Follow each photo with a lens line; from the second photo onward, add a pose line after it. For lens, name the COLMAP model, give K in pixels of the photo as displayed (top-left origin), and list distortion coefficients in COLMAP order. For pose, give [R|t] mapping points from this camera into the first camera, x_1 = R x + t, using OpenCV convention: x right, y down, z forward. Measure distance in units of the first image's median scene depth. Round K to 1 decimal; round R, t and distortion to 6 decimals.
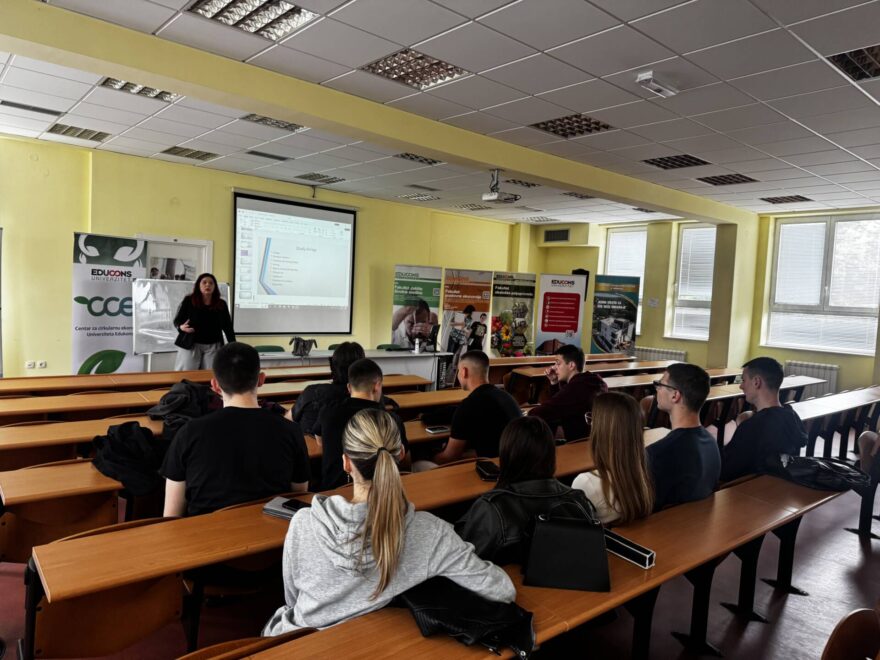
lens RADIAL K [[614.7, 0, 440.0], [0, 614.7, 330.0], [0, 0, 1]] dist [0.039010, -0.041759]
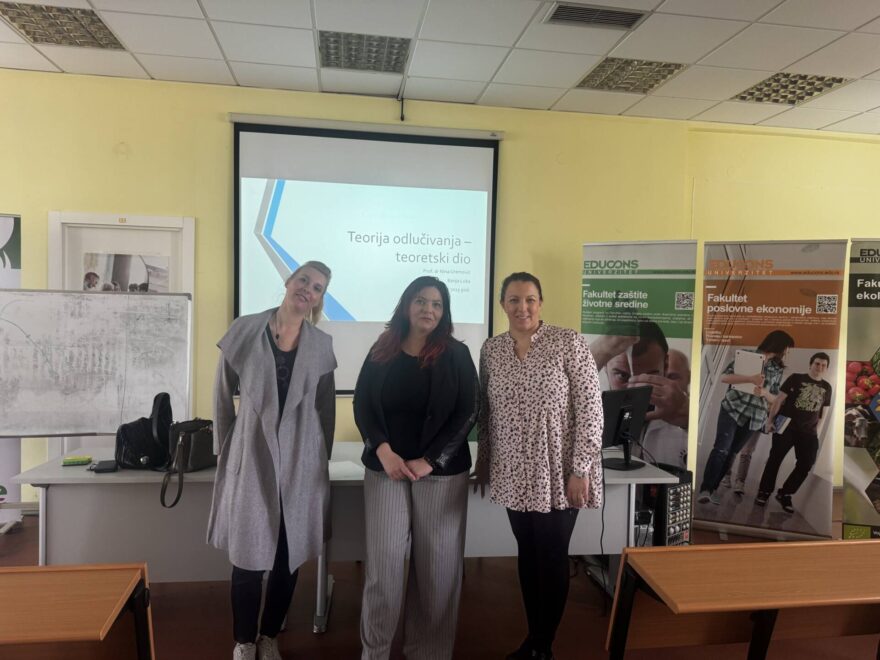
lens RADIAL K [[614.7, 0, 440.0], [0, 614.7, 330.0], [0, 0, 1]] dist [0.039010, -0.041759]
pose [[0.846086, -0.017980, -0.532743, 0.080024], [-0.009765, 0.998740, -0.049215, -0.020484], [0.532957, 0.046842, 0.844845, 0.576029]]
